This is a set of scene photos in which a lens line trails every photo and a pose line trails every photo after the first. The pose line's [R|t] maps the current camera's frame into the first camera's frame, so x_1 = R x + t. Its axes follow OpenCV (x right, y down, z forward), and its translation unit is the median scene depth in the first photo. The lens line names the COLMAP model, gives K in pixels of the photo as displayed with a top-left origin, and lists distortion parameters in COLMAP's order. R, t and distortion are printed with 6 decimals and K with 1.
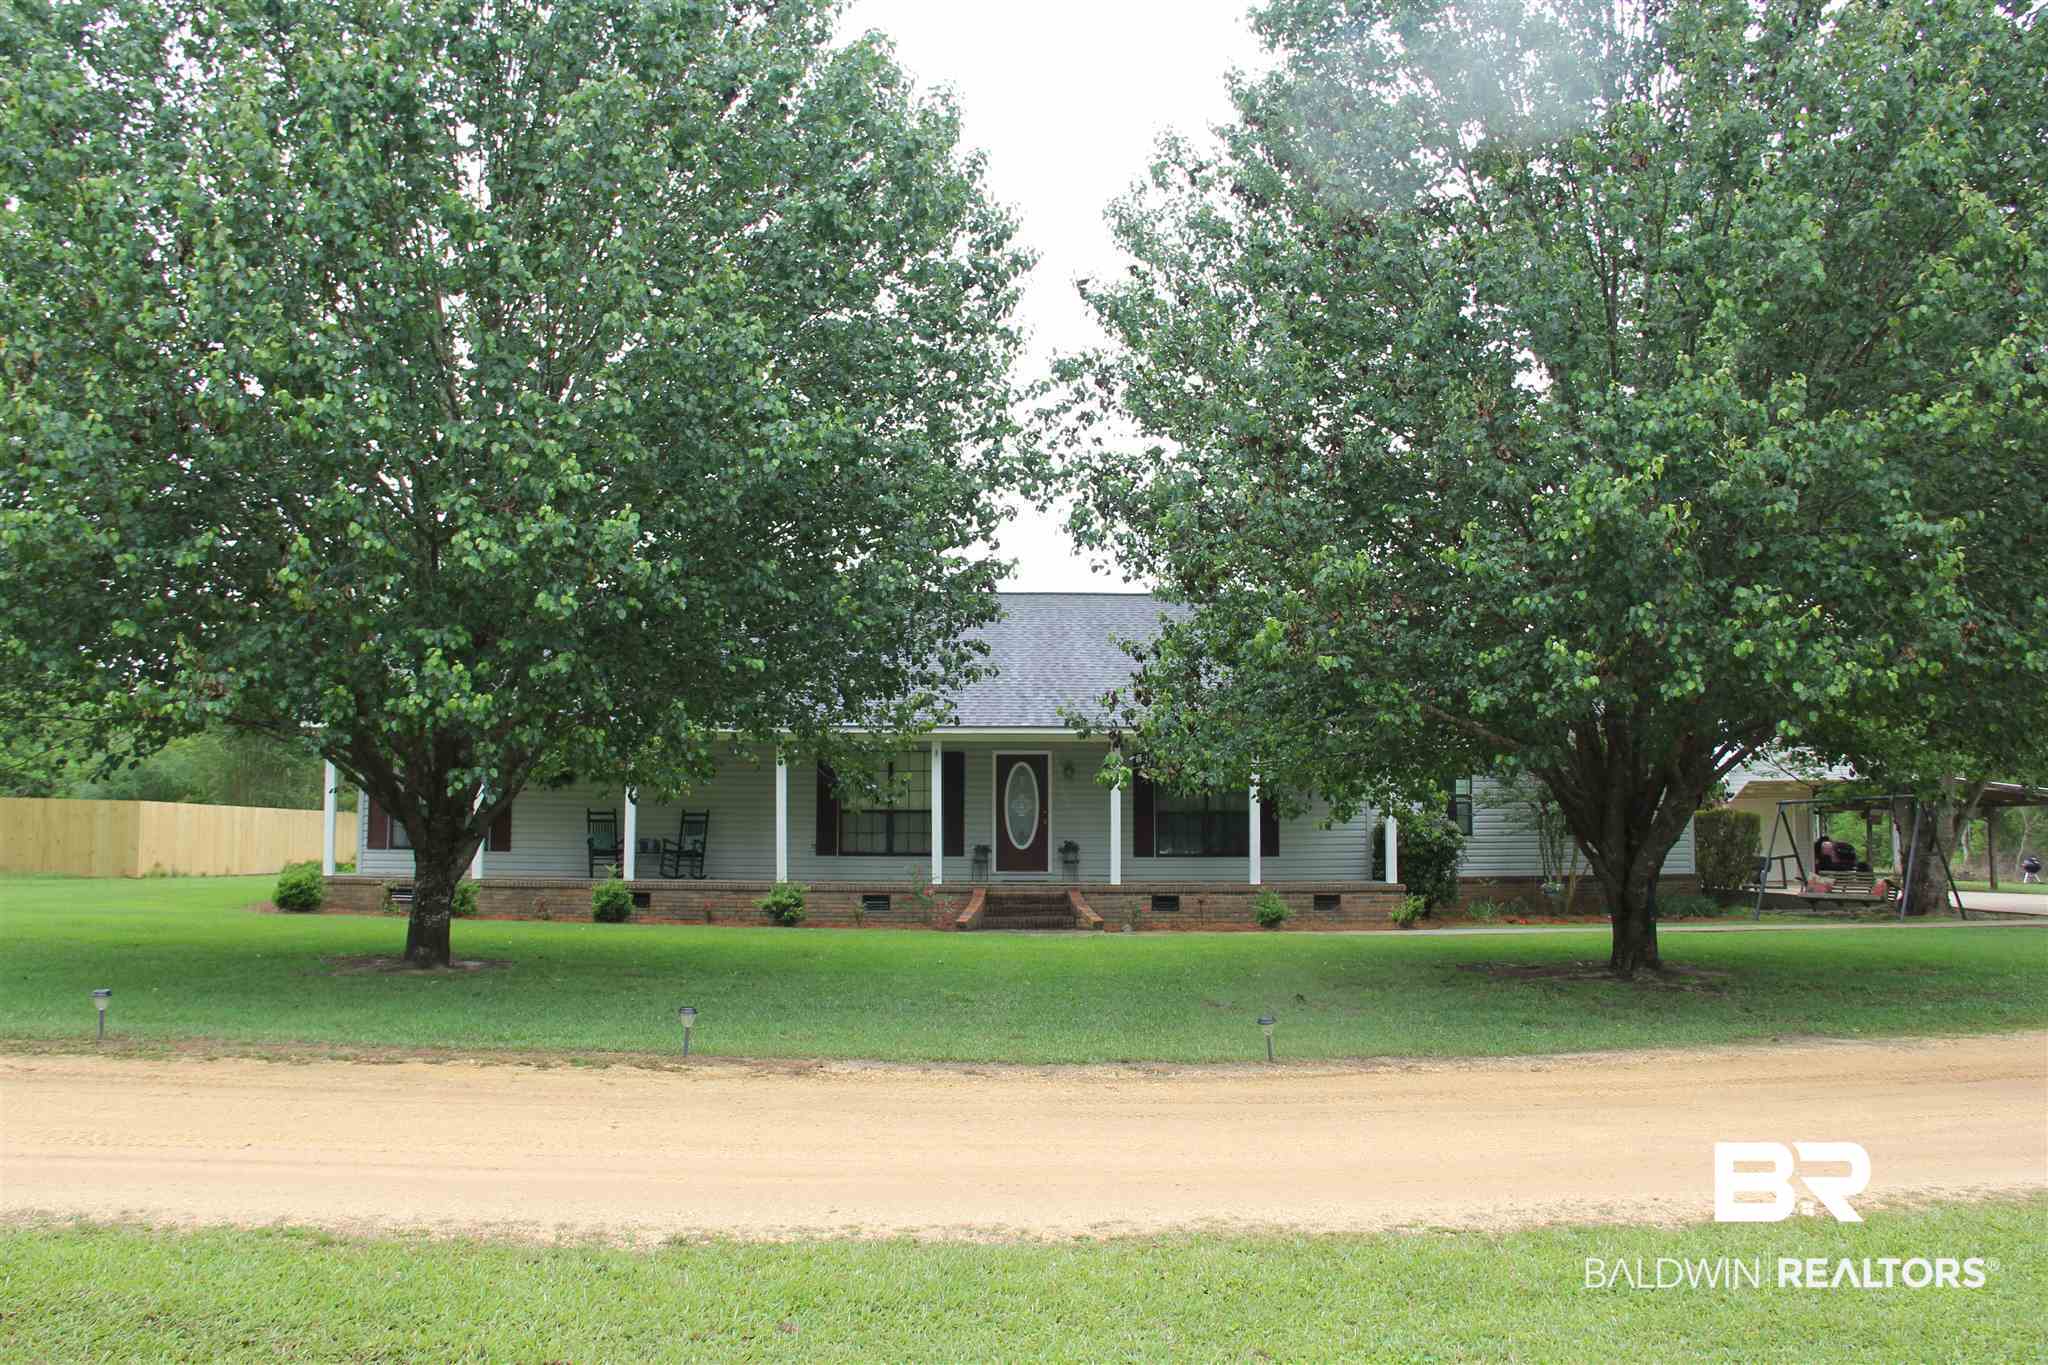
lens RADIAL K [[1677.4, 0, 1024.0], [0, 1677.4, 682.5], [0, 0, 1]] dist [-0.205327, 0.146570]
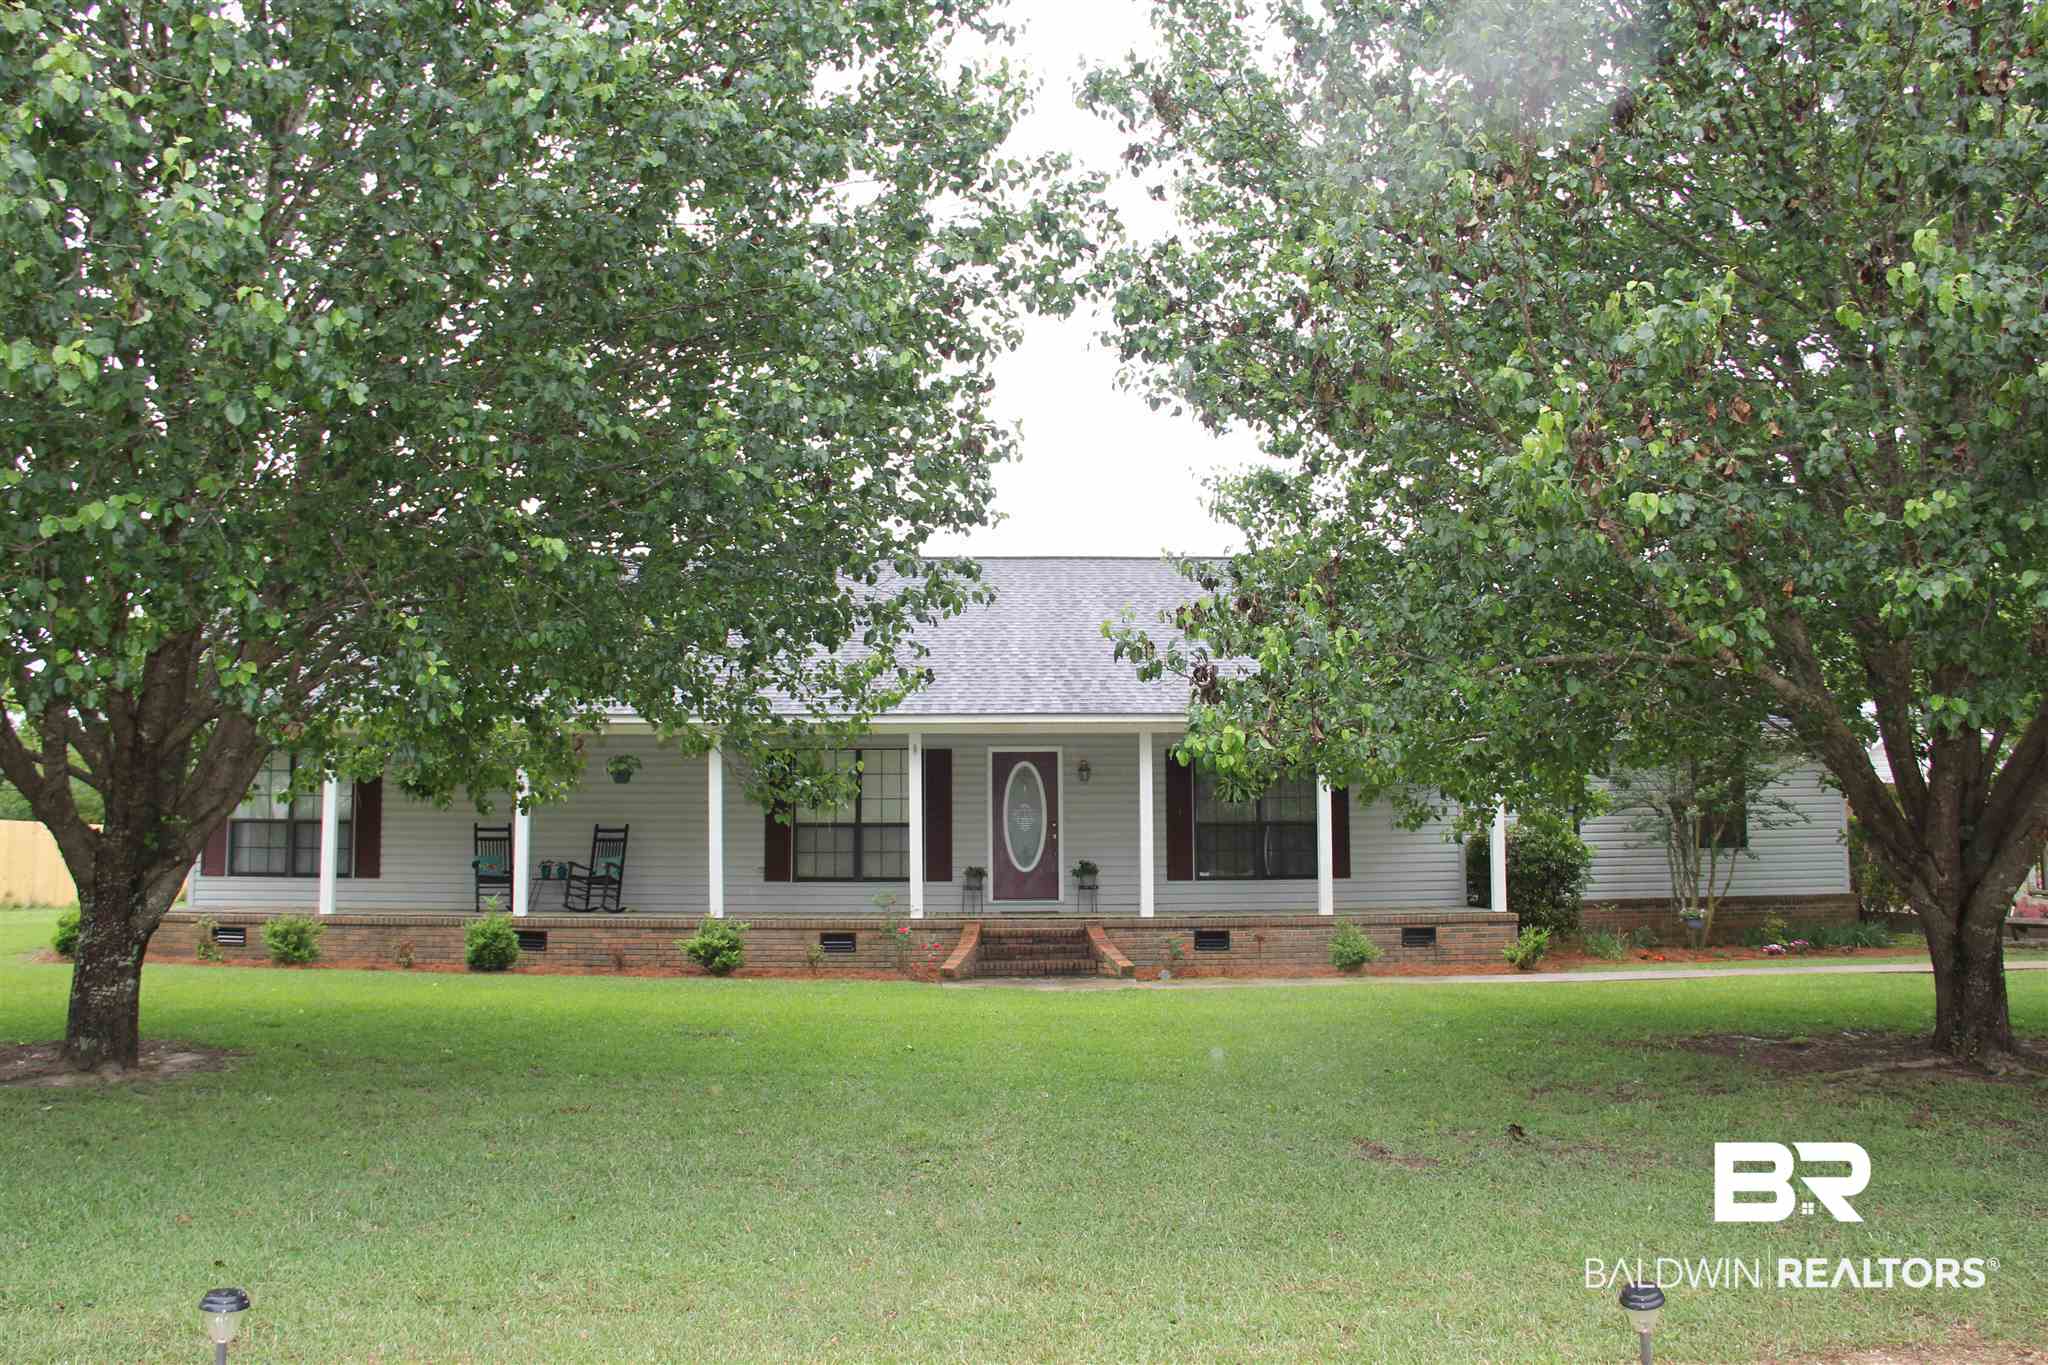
lens RADIAL K [[1677.4, 0, 1024.0], [0, 1677.4, 682.5], [0, 0, 1]] dist [-0.205327, 0.146570]
pose [[0.999971, -0.007308, 0.002271, -0.003398], [0.007331, 0.999921, -0.010253, 0.020040], [-0.002196, 0.010269, 0.999945, 0.228475]]
